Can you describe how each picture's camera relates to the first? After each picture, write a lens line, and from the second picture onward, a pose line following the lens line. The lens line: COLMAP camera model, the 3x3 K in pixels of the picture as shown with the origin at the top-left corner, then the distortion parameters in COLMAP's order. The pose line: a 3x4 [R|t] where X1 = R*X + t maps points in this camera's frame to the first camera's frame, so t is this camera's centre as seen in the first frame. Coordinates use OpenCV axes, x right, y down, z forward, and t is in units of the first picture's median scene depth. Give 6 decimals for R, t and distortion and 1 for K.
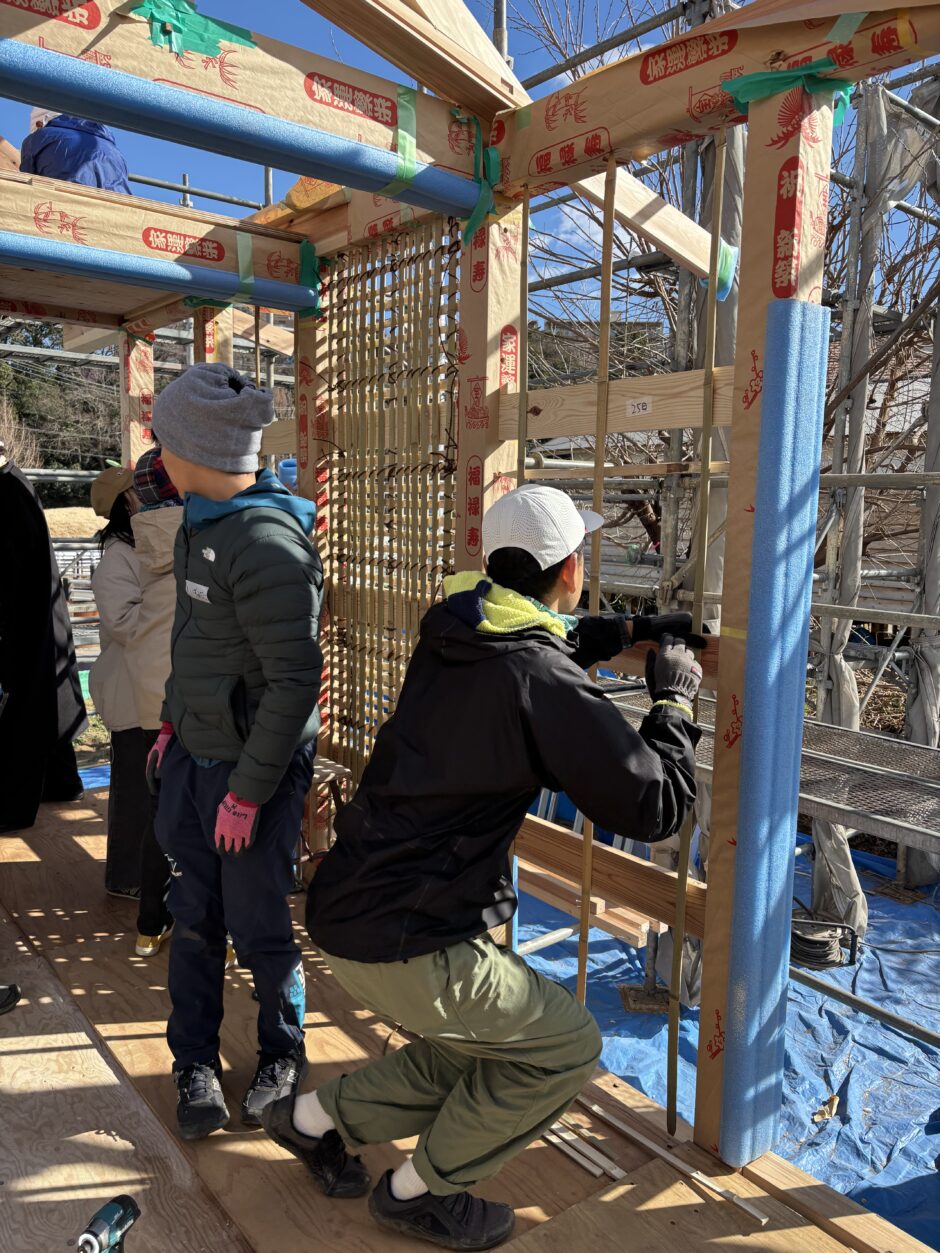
lens RADIAL K [[942.5, 0, 471.8], [0, 942.5, 633.8], [0, 0, 1]] dist [0.009016, 0.000540]
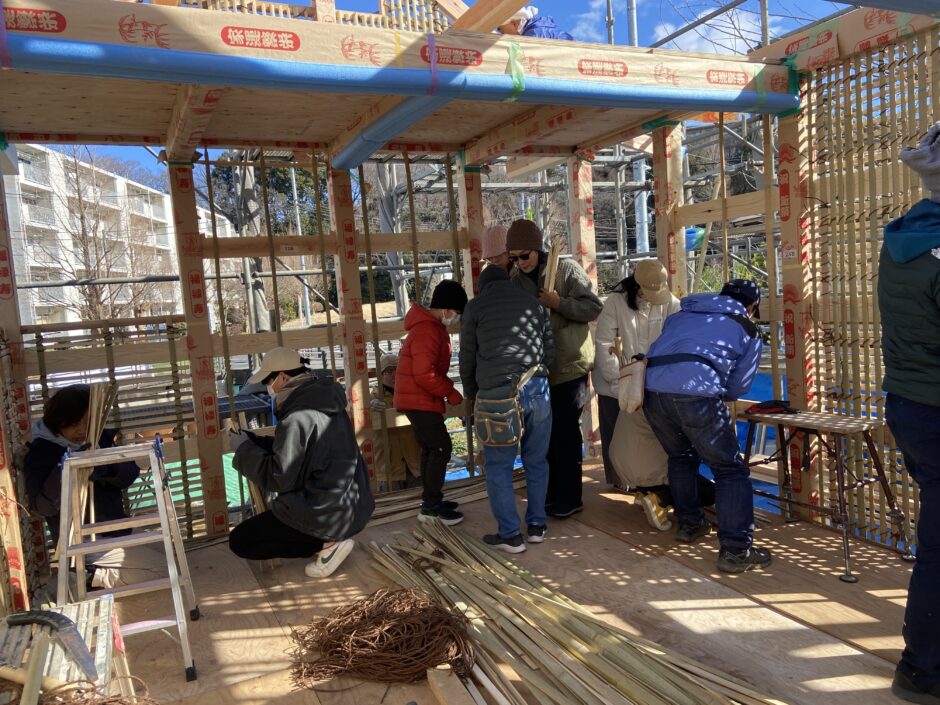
lens RADIAL K [[711.7, 0, 468.2], [0, 711.7, 346.0], [0, 0, 1]] dist [0.005999, -0.009840]
pose [[0.966002, -0.081065, -0.245496, -0.408125], [0.067922, 0.995790, -0.061552, 0.049603], [0.249453, 0.042785, 0.967441, -0.163591]]
